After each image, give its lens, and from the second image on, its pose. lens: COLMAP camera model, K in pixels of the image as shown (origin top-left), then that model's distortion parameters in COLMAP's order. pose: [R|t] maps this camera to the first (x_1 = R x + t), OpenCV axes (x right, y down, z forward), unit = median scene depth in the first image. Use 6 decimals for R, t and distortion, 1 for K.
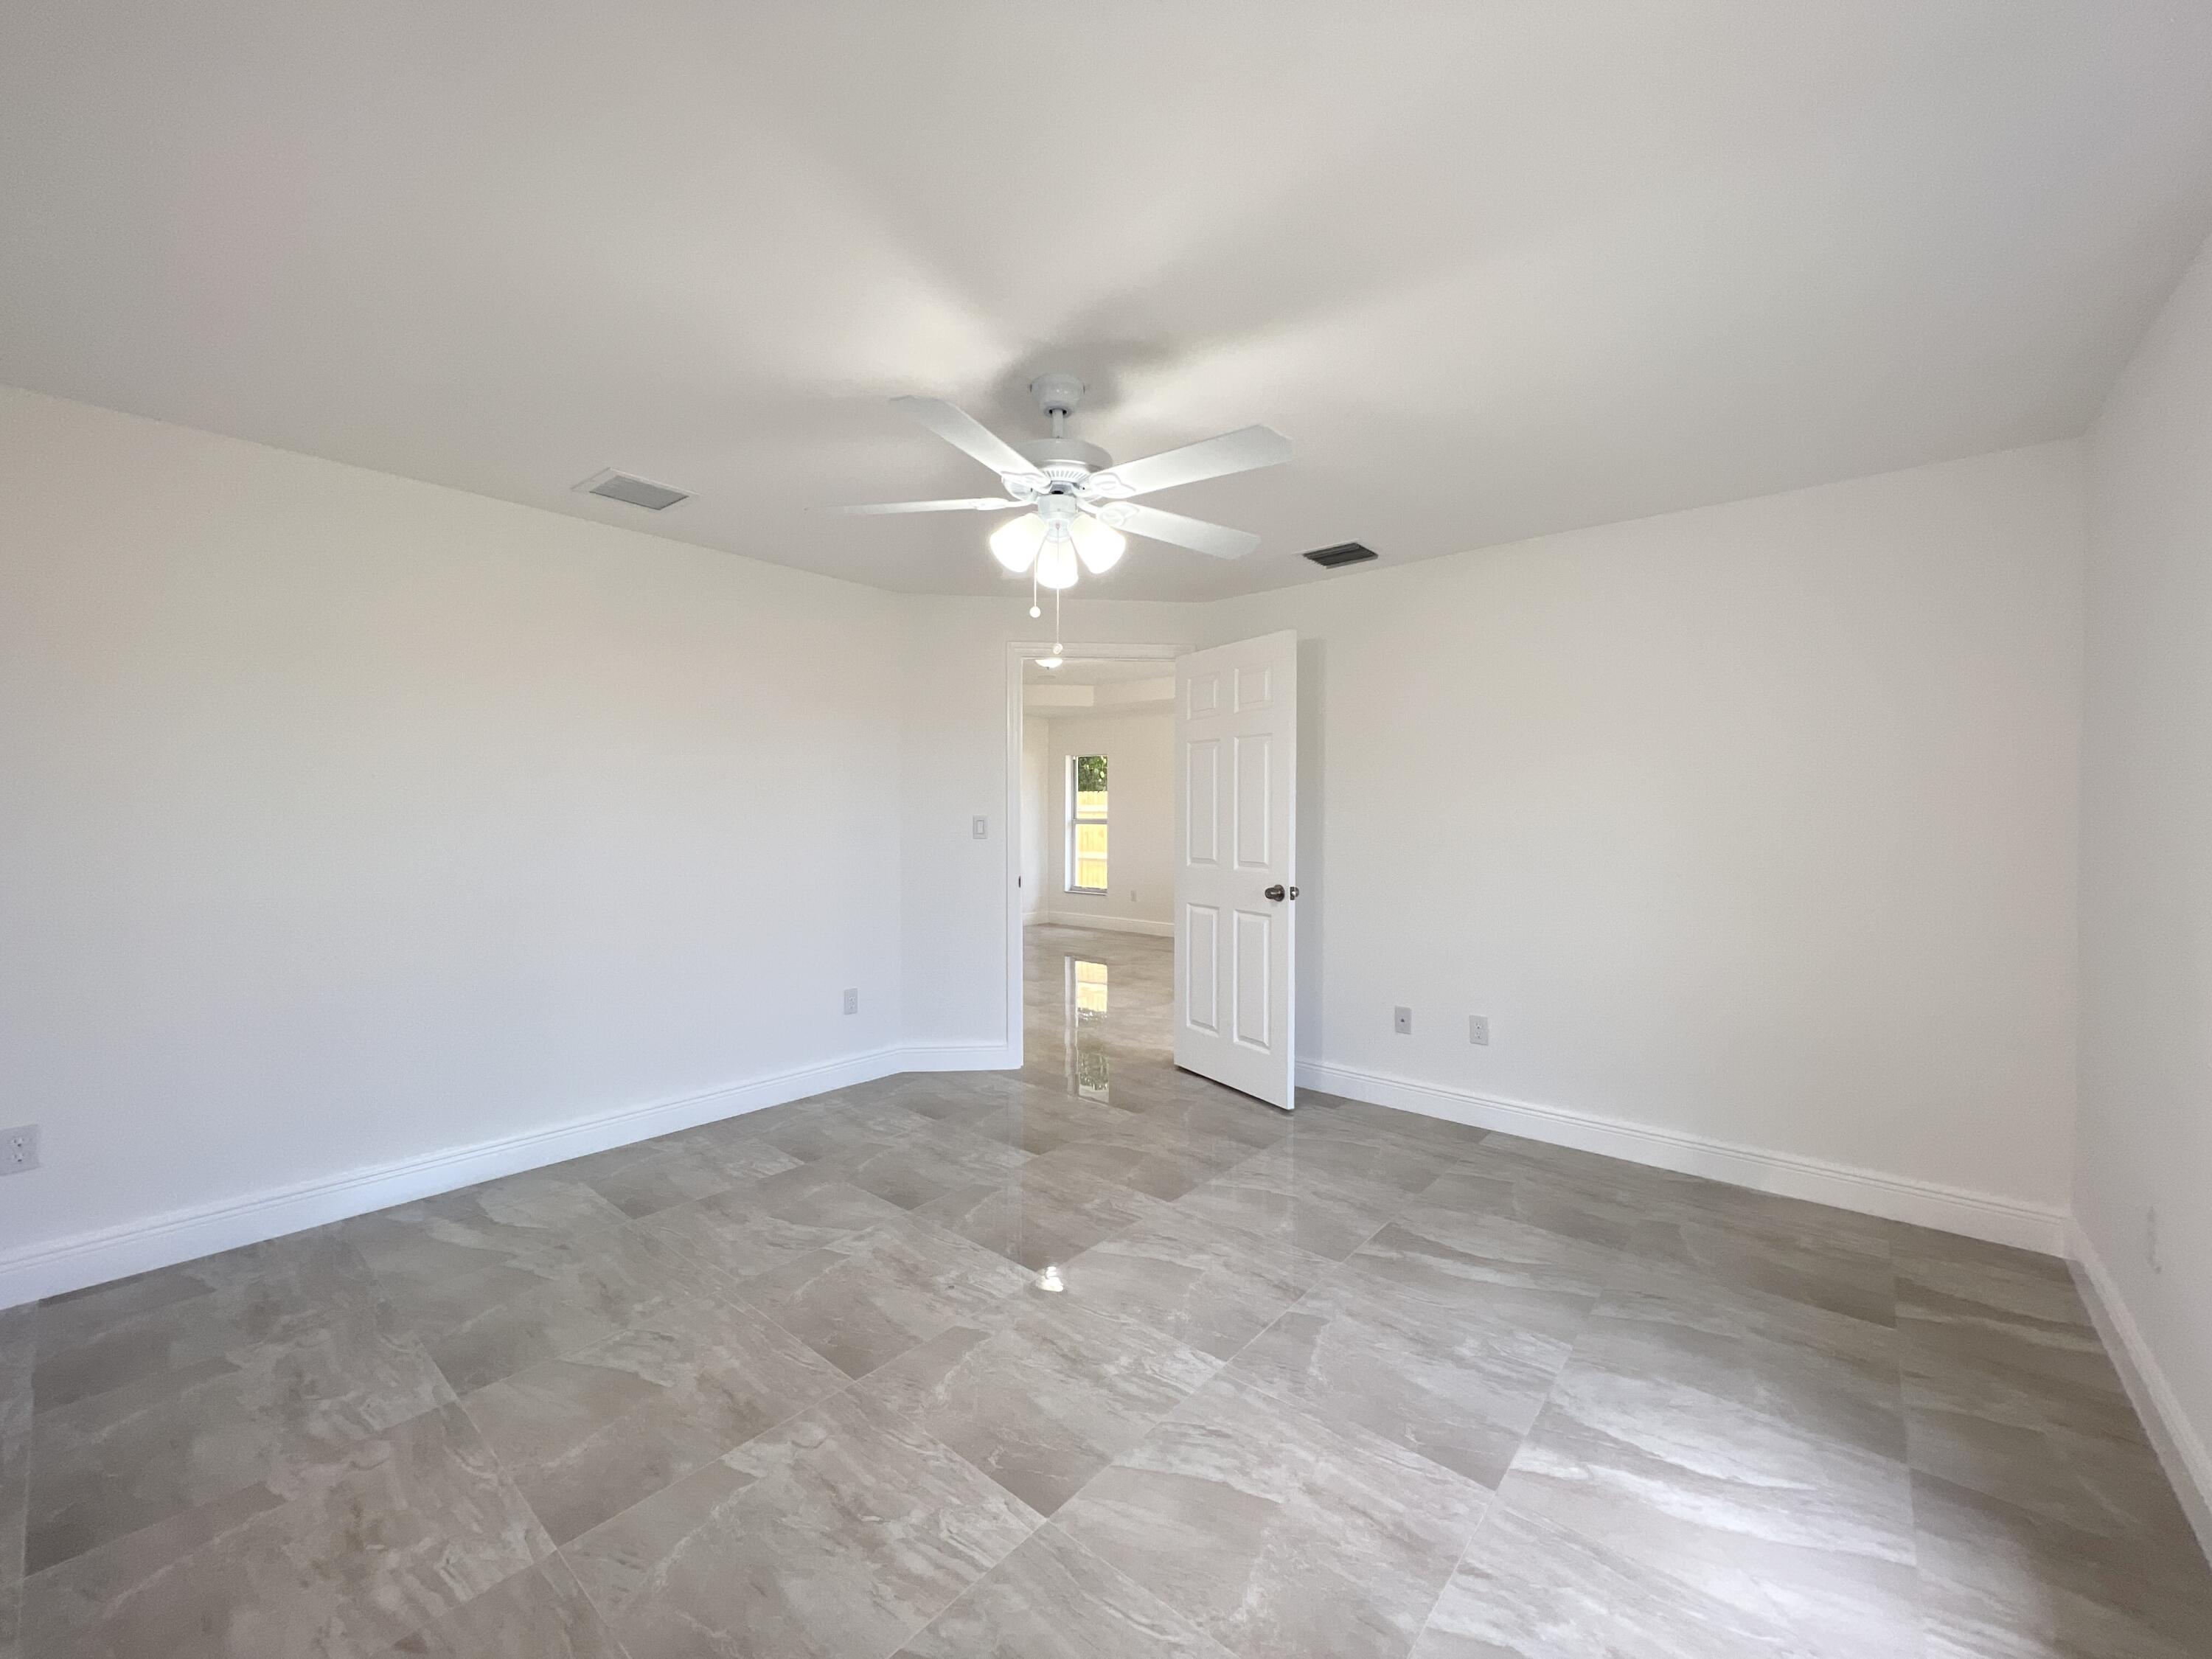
lens RADIAL K [[887.9, 0, 1107.4], [0, 887.9, 827.0], [0, 0, 1]] dist [-0.002451, 0.000810]
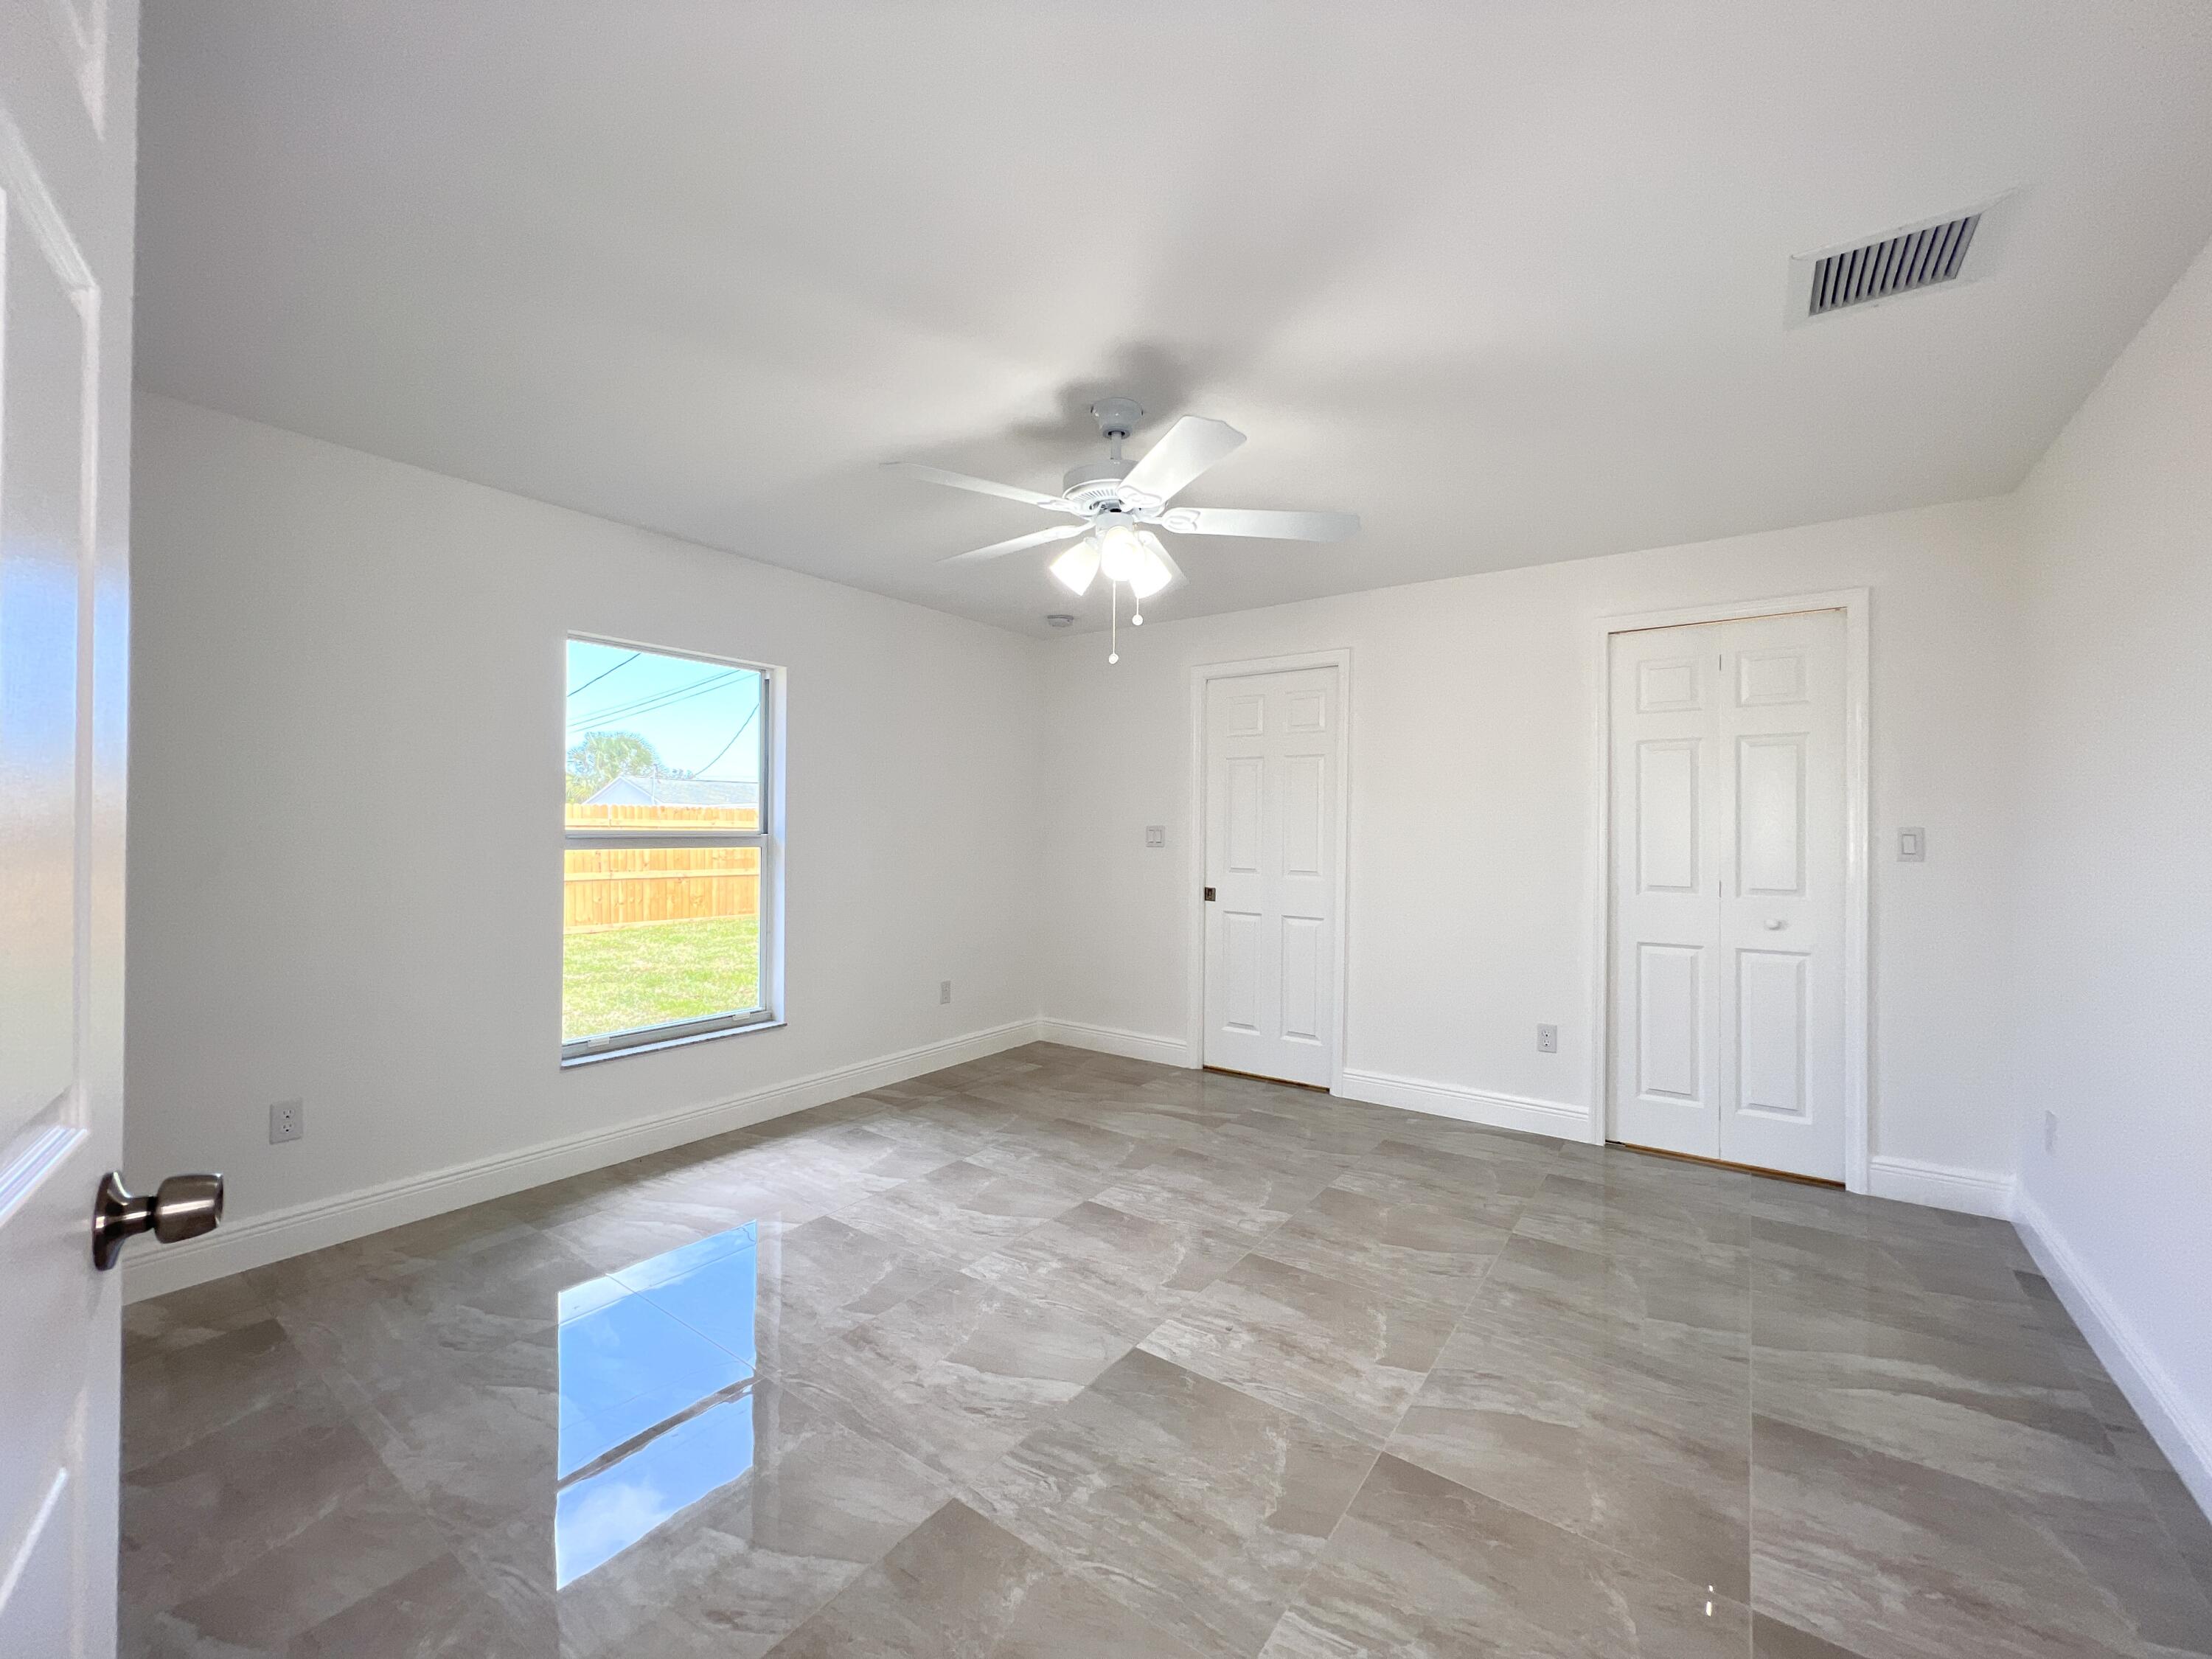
lens RADIAL K [[887.9, 0, 1107.4], [0, 887.9, 827.0], [0, 0, 1]] dist [-0.002451, 0.000810]
pose [[-0.997237, -0.012799, -0.073181, 0.026601], [-0.013879, 0.999802, 0.014268, -0.017355], [0.072984, 0.015245, -0.997217, 2.089265]]
